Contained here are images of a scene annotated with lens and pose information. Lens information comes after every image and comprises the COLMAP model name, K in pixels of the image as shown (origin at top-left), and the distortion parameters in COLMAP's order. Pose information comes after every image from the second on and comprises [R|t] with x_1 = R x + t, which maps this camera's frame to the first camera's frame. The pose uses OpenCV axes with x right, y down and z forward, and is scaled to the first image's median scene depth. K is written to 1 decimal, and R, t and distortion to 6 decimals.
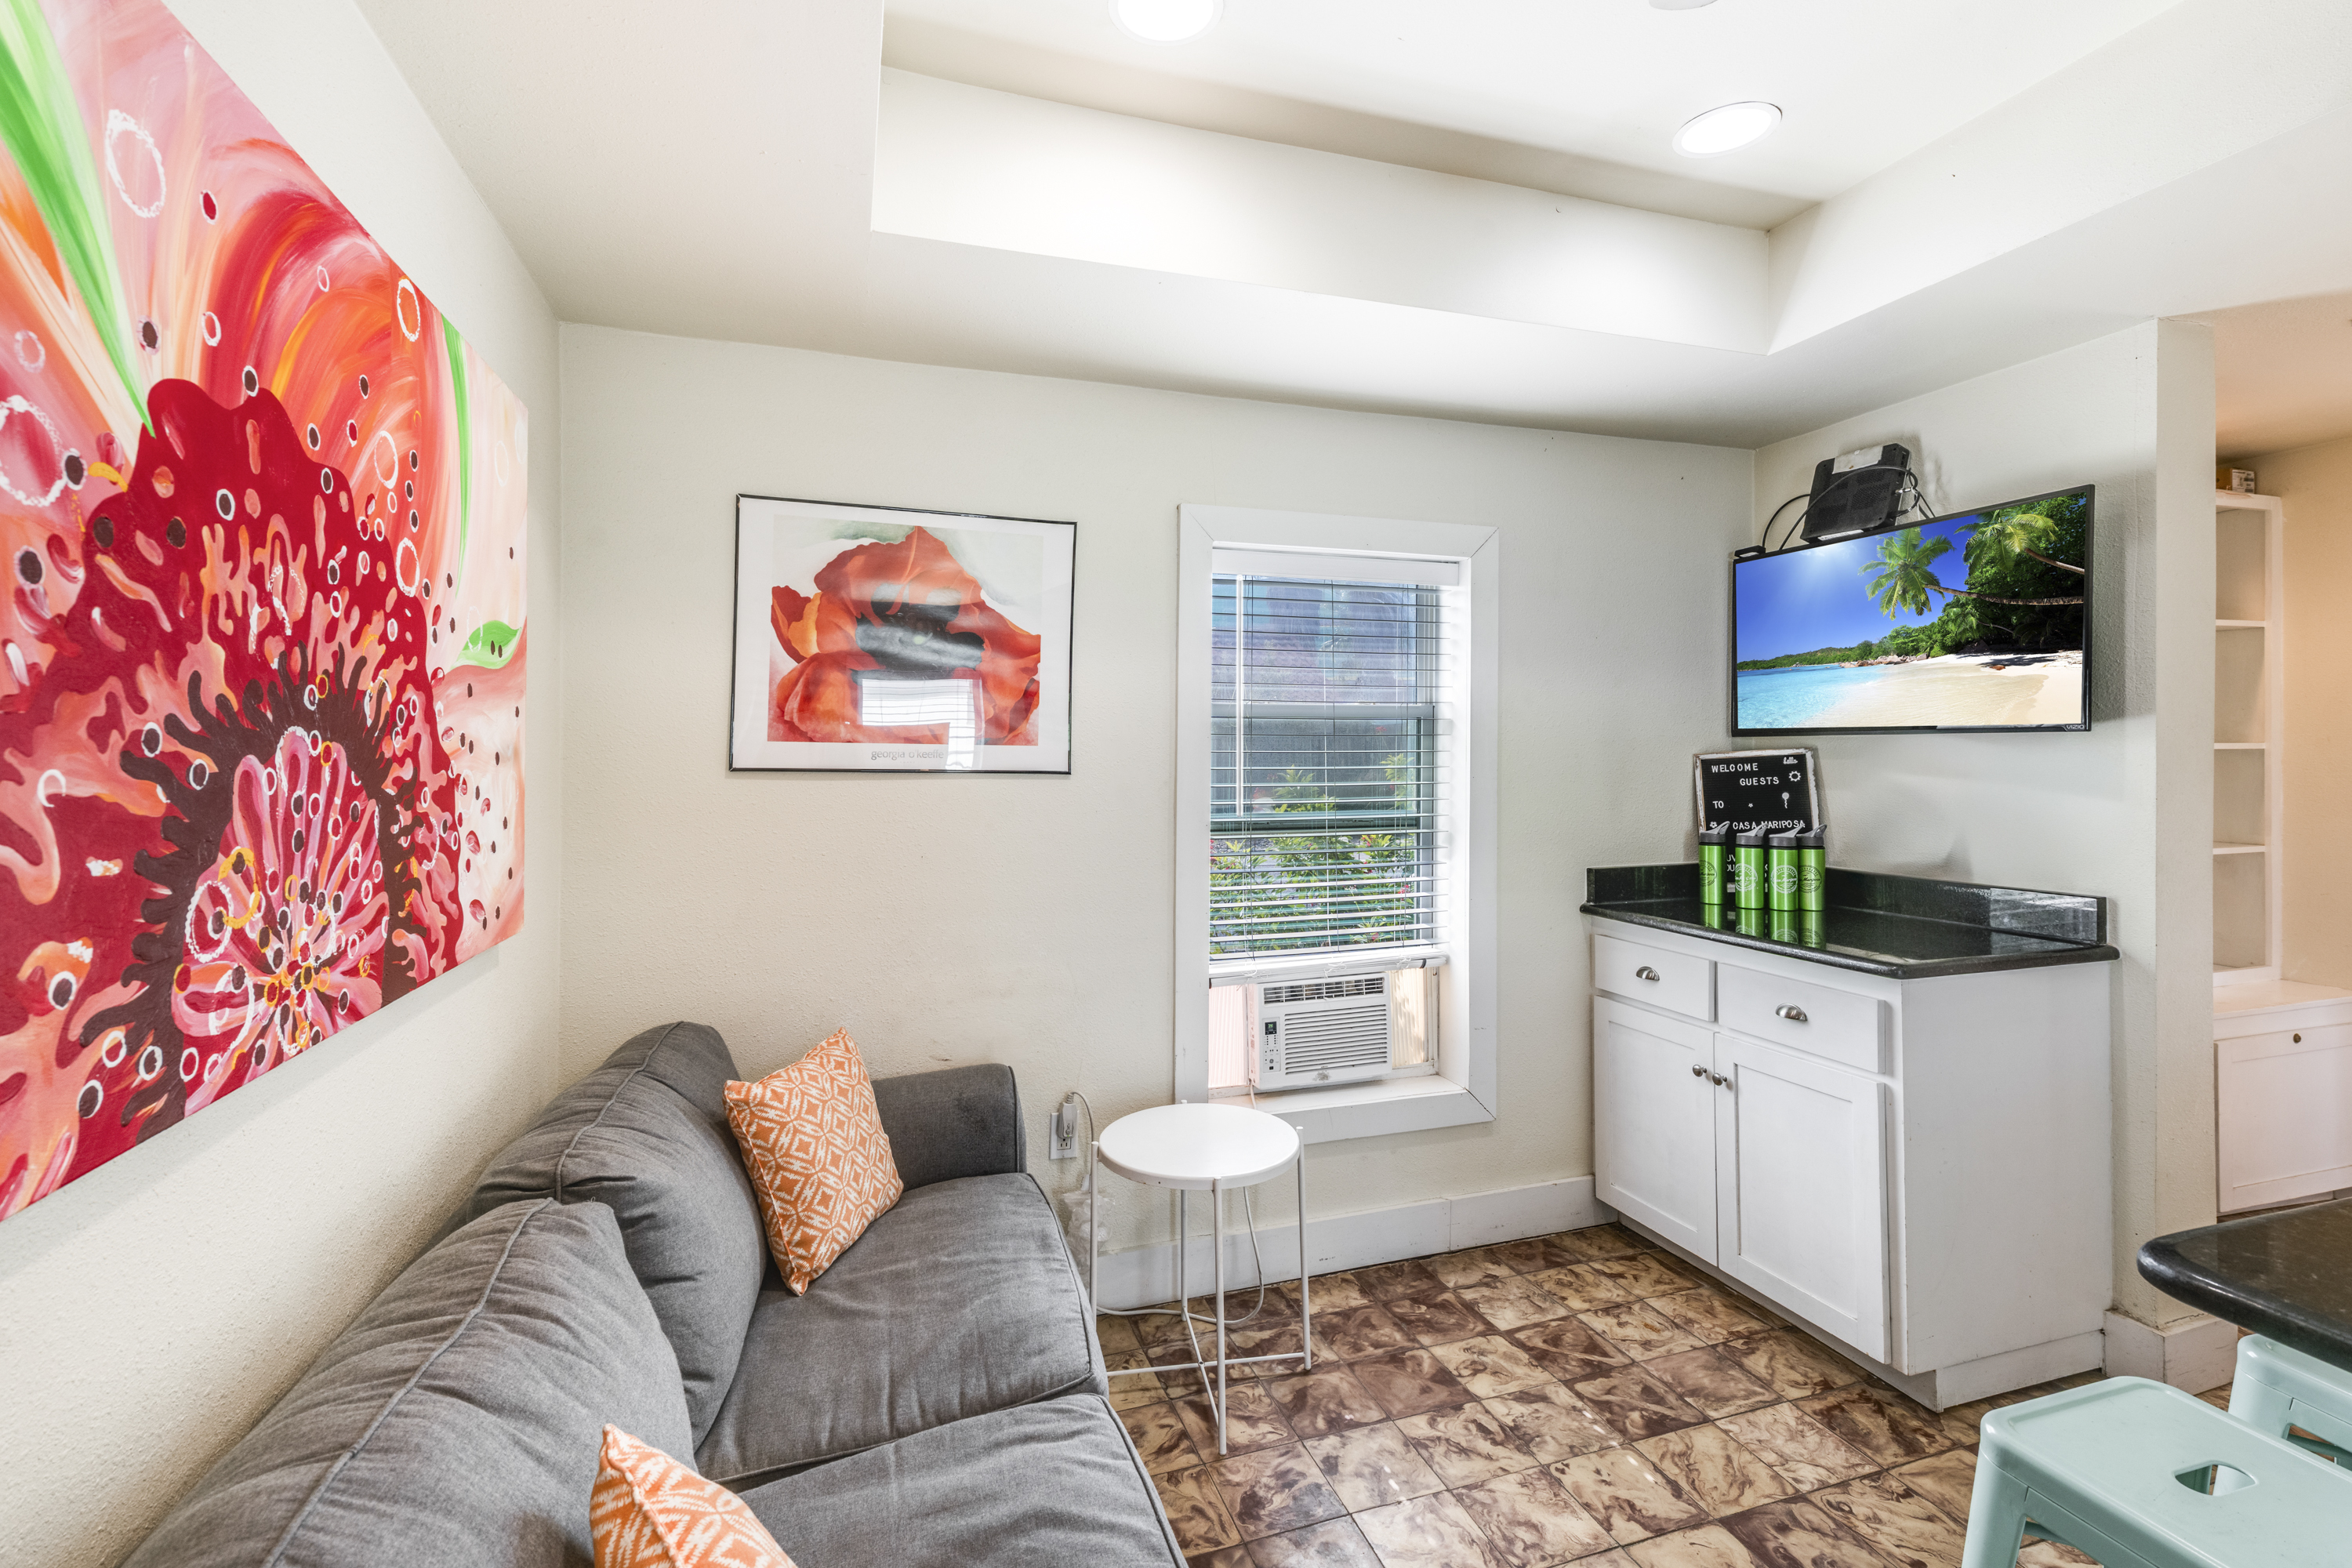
lens RADIAL K [[1015.0, 0, 1191.8], [0, 1015.0, 737.0], [0, 0, 1]] dist [0.029459, -0.000040]
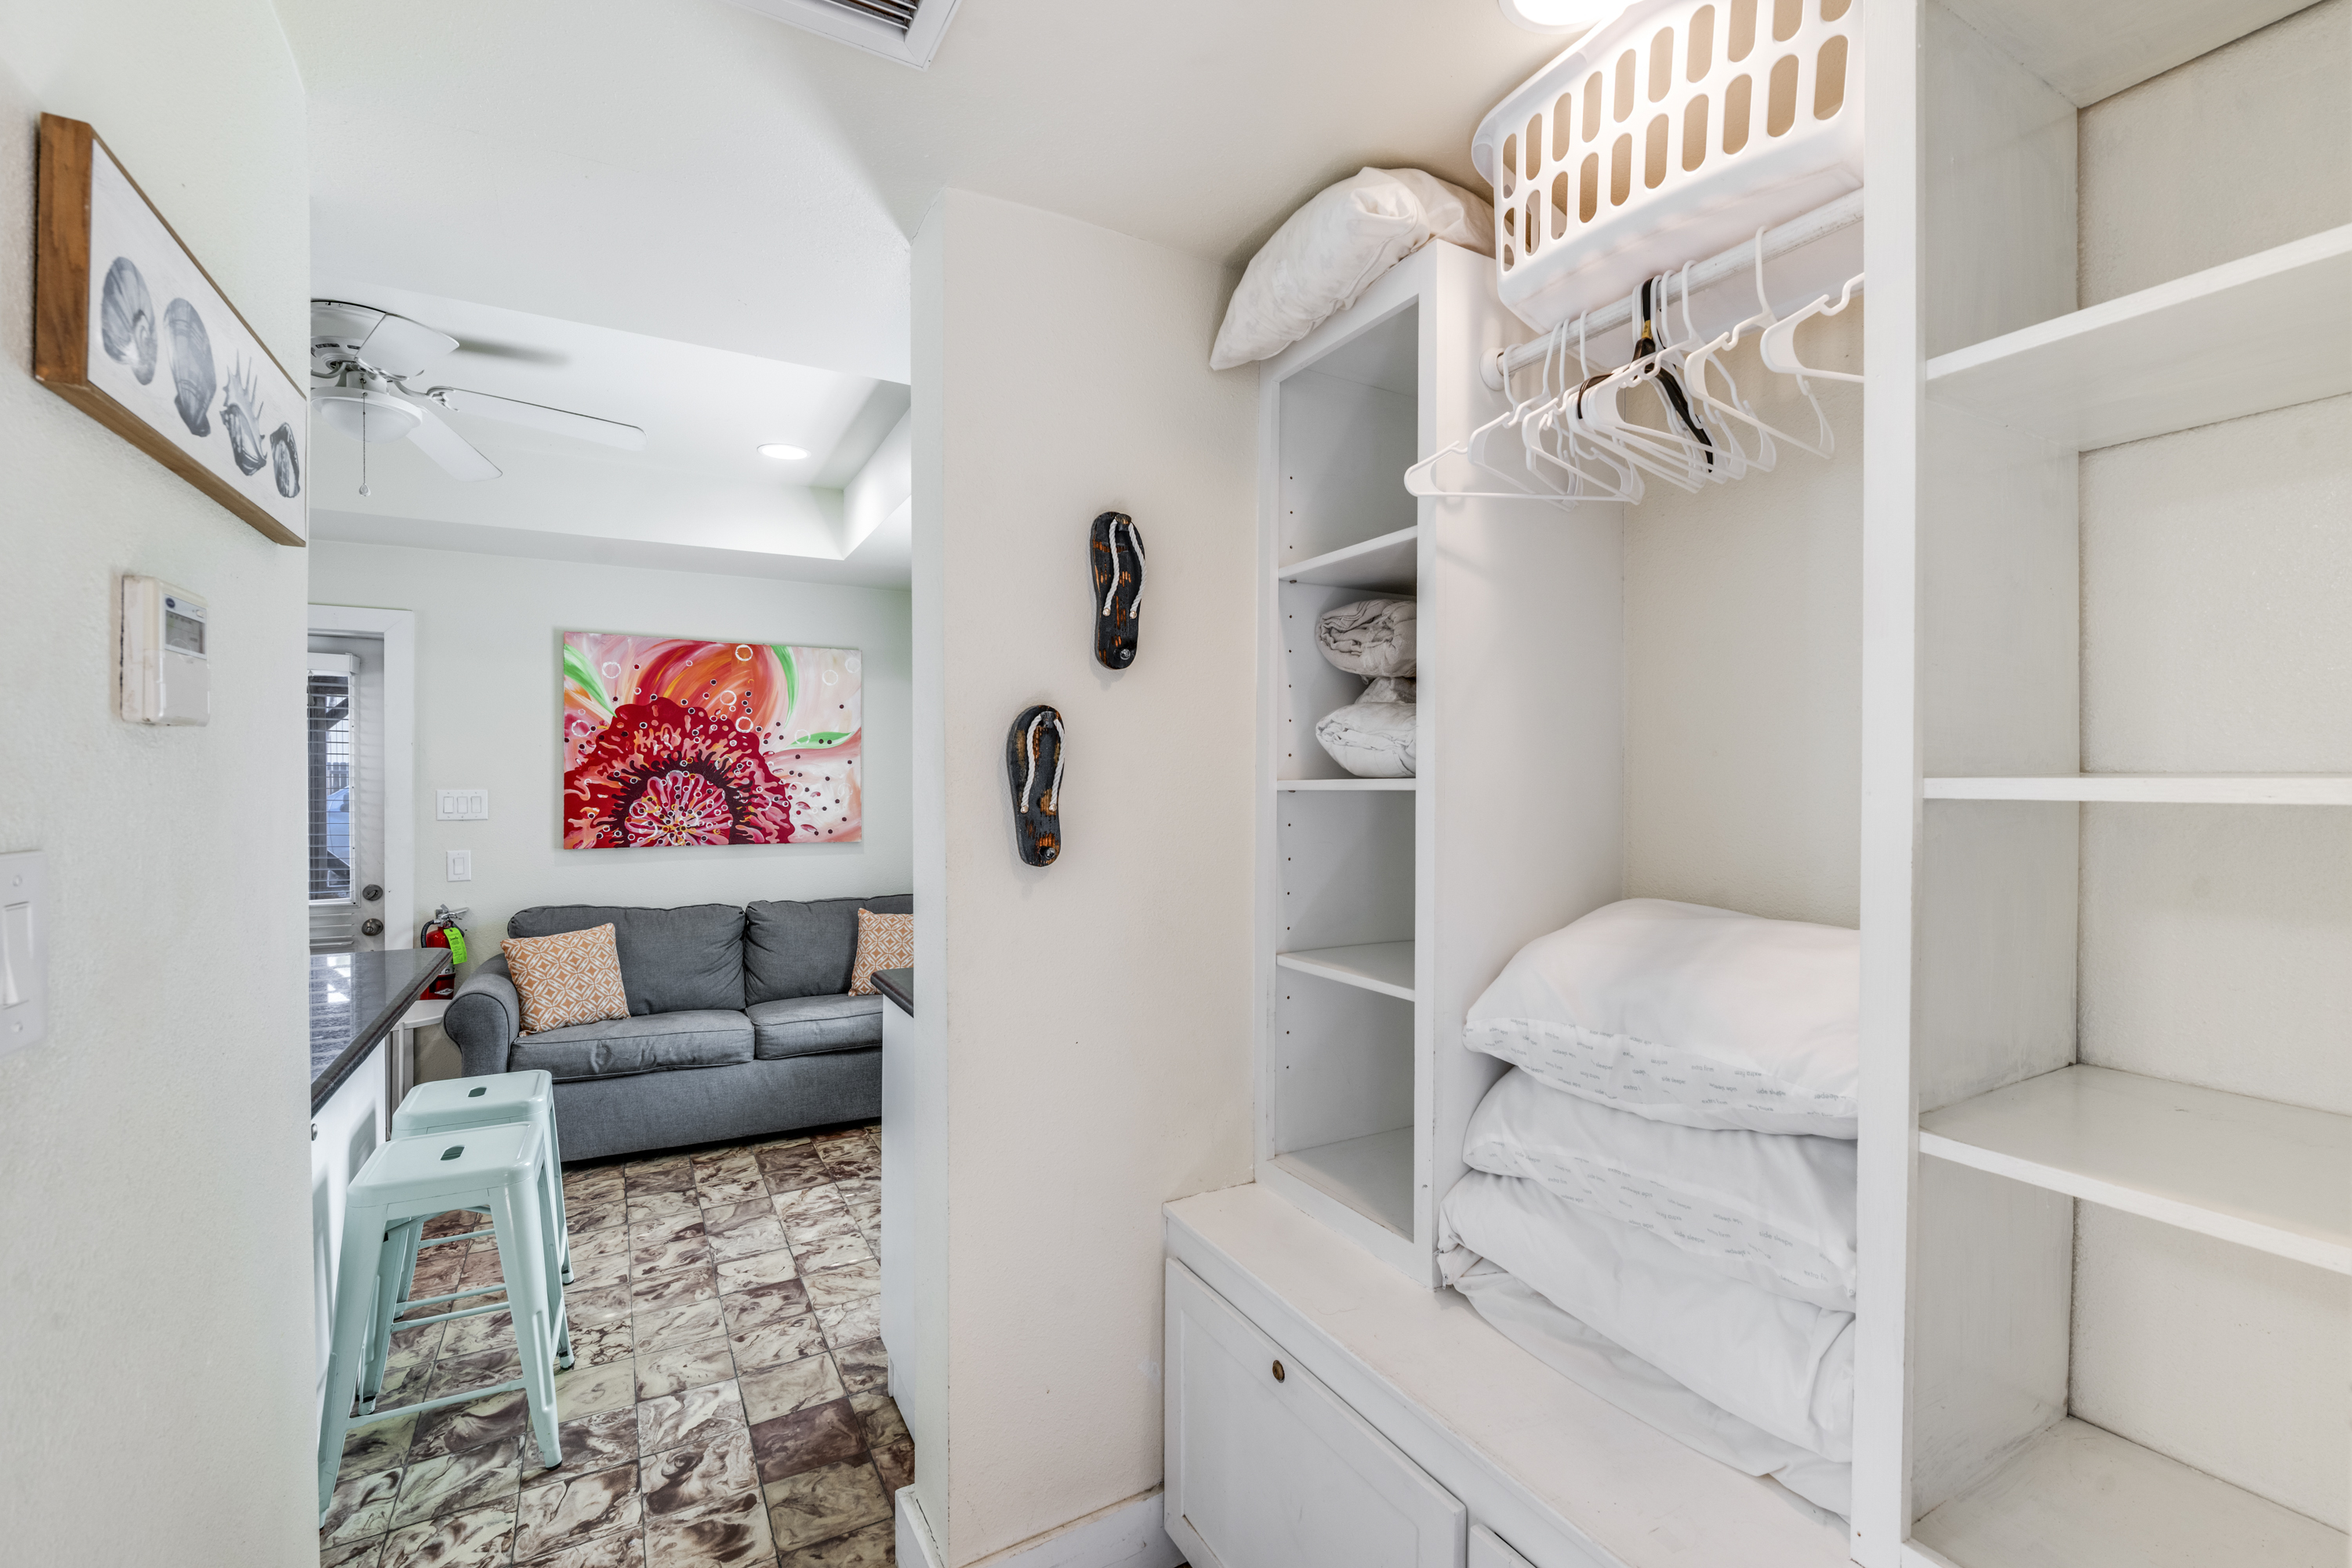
lens RADIAL K [[1013.4, 0, 1176.0], [0, 1013.4, 784.0], [0, 0, 1]] dist [0.000419, 0.000029]
pose [[0.180780, 0.010452, -0.983468, 4.026814], [0.009771, 0.999875, 0.012422, 0.015826], [0.983475, -0.011855, 0.180656, 2.493526]]
